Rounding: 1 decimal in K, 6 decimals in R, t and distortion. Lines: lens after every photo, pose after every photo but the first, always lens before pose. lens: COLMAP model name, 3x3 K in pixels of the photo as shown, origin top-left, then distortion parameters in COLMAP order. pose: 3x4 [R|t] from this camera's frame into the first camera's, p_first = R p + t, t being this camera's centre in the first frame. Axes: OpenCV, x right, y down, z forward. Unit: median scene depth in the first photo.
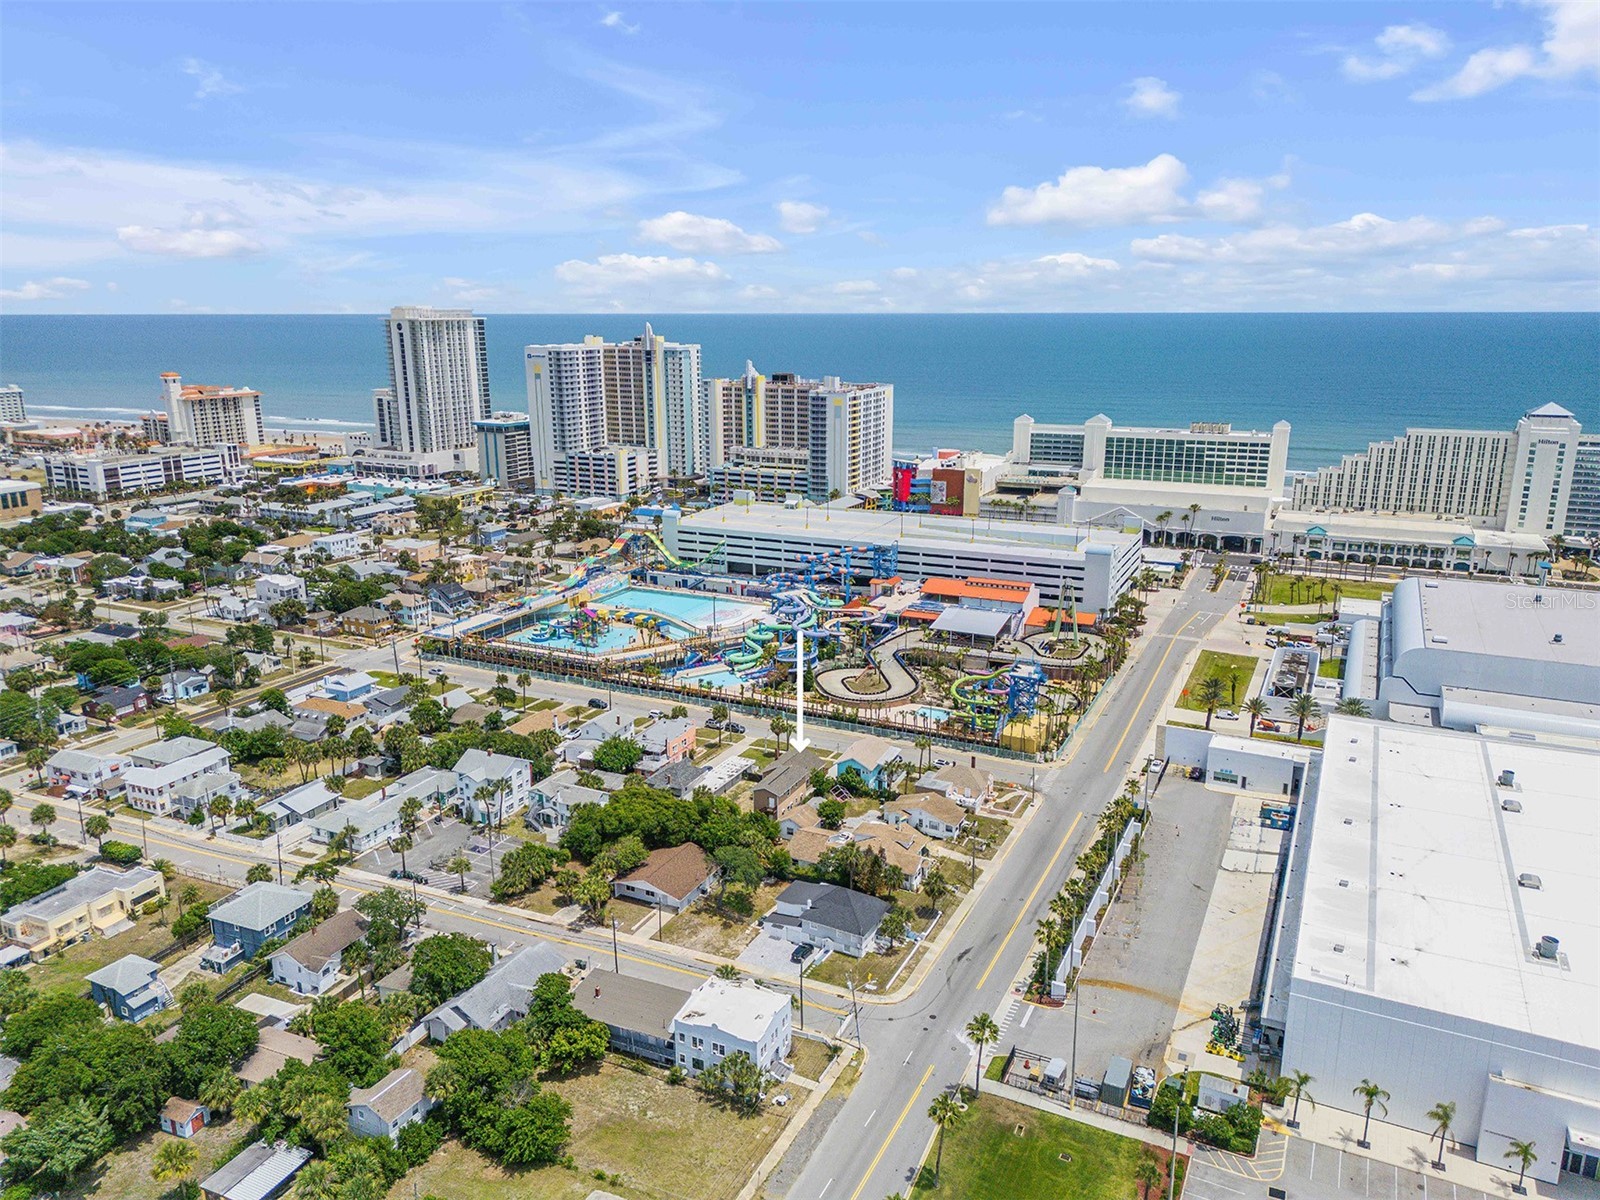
lens RADIAL K [[1127.6, 0, 806.8], [0, 1127.6, 603.9], [0, 0, 1]] dist [0.094709, -0.104986]
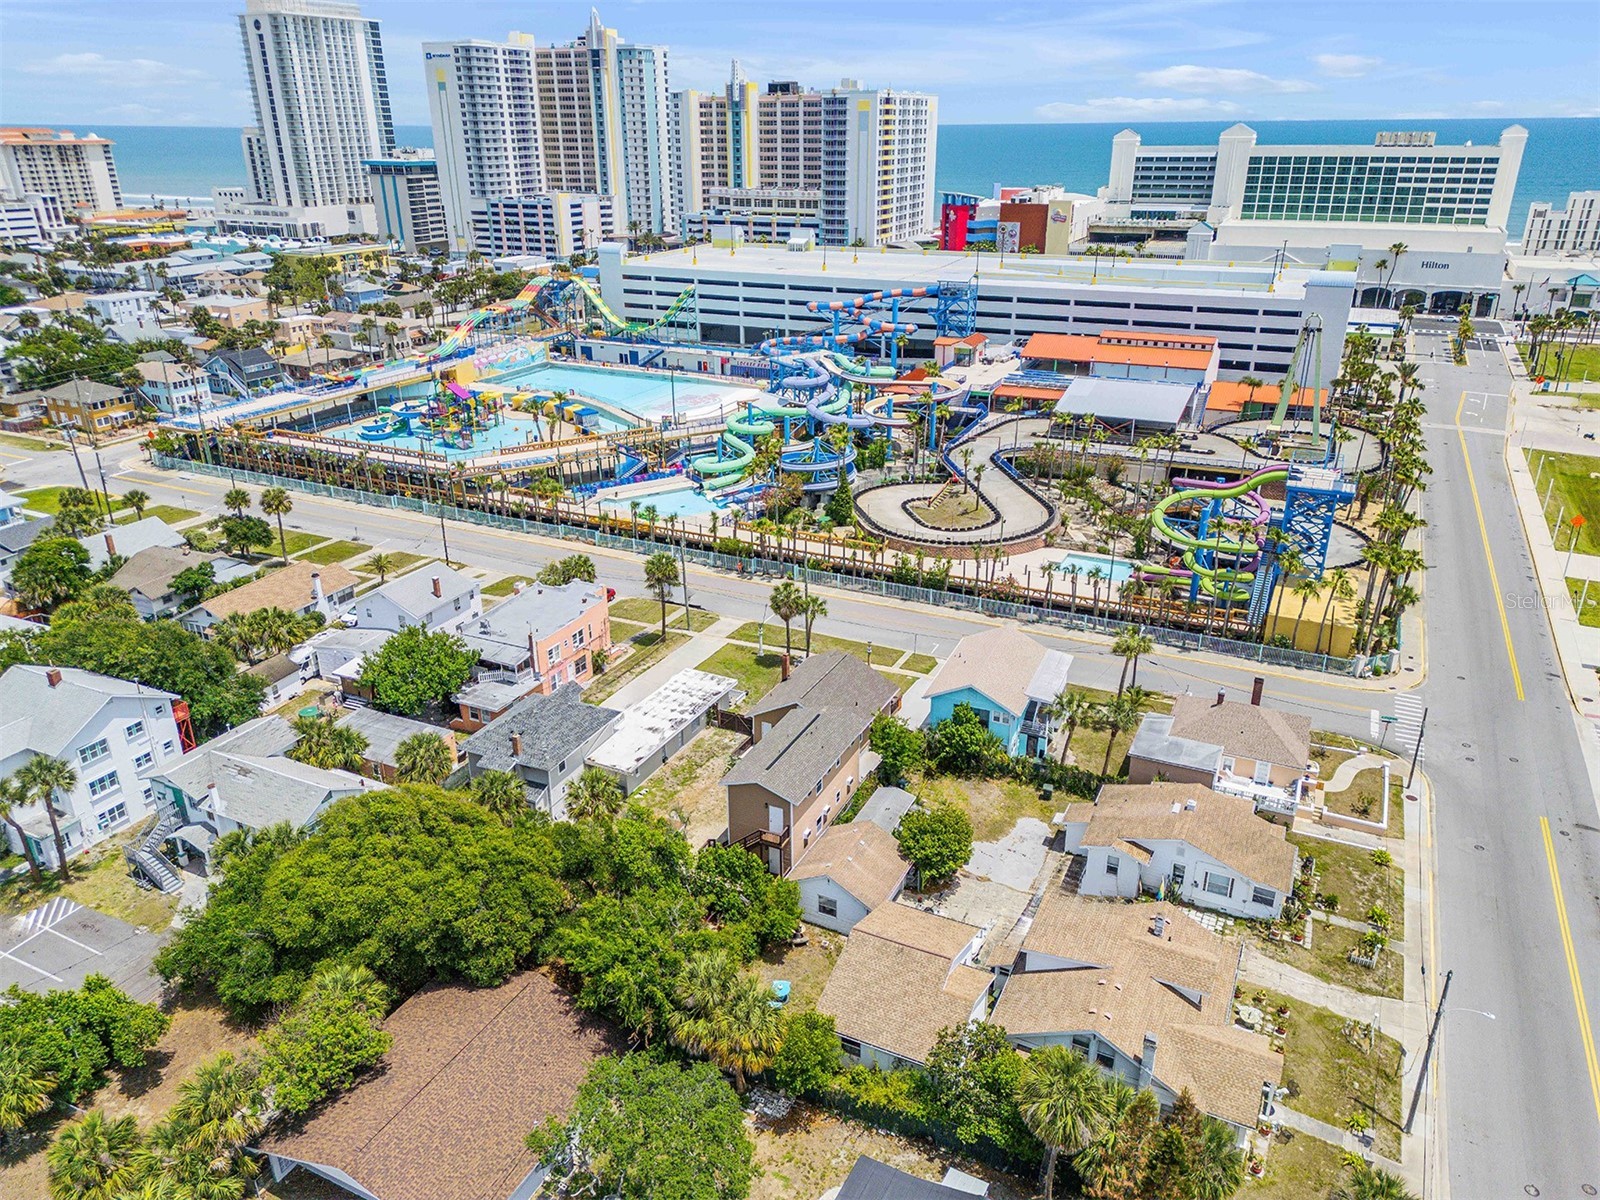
lens RADIAL K [[1127.6, 0, 806.8], [0, 1127.6, 603.9], [0, 0, 1]] dist [0.094709, -0.104986]
pose [[0.999996, -0.002298, 0.001321, -0.013696], [0.002081, 0.989369, 0.145415, 0.032845], [-0.001641, -0.145411, 0.989370, 0.417632]]
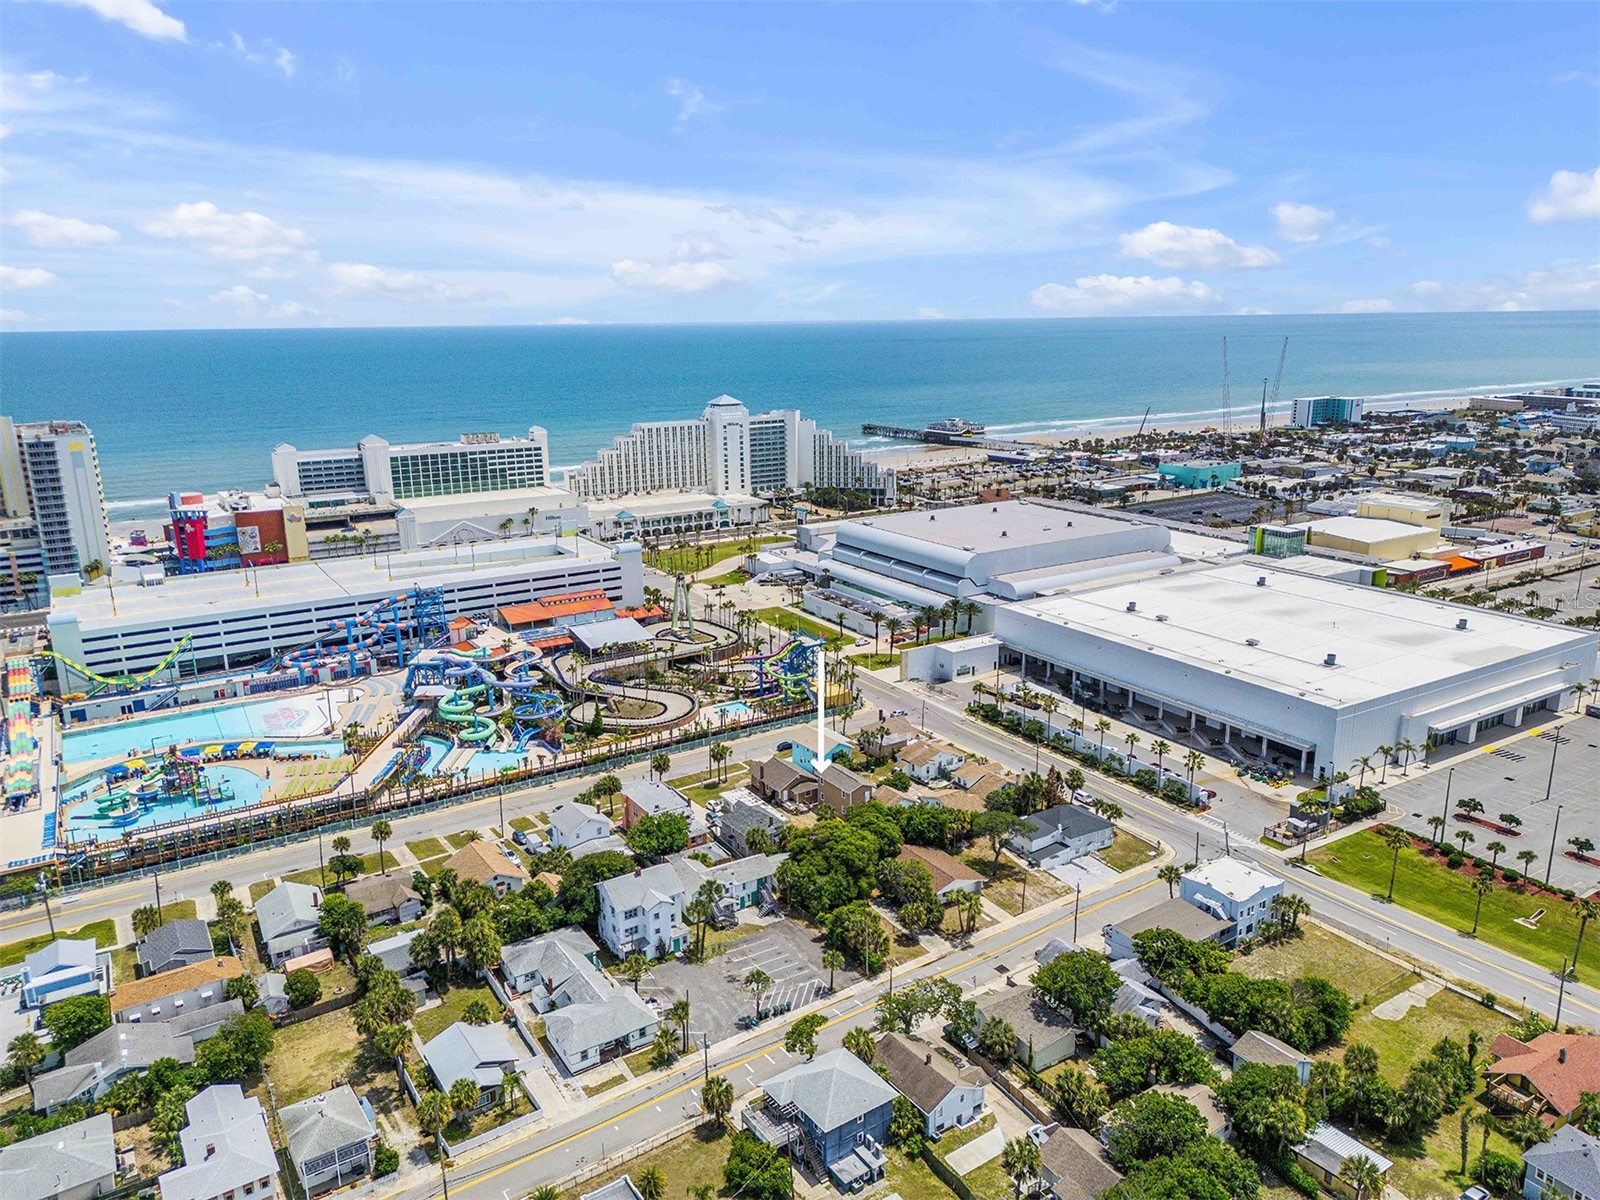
lens RADIAL K [[1127.6, 0, 806.8], [0, 1127.6, 603.9], [0, 0, 1]] dist [0.094709, -0.104986]
pose [[0.532235, -0.213880, 0.819134, -0.576173], [0.224471, 0.968583, 0.107051, -0.078538], [-0.816296, 0.126895, 0.563524, 0.282635]]
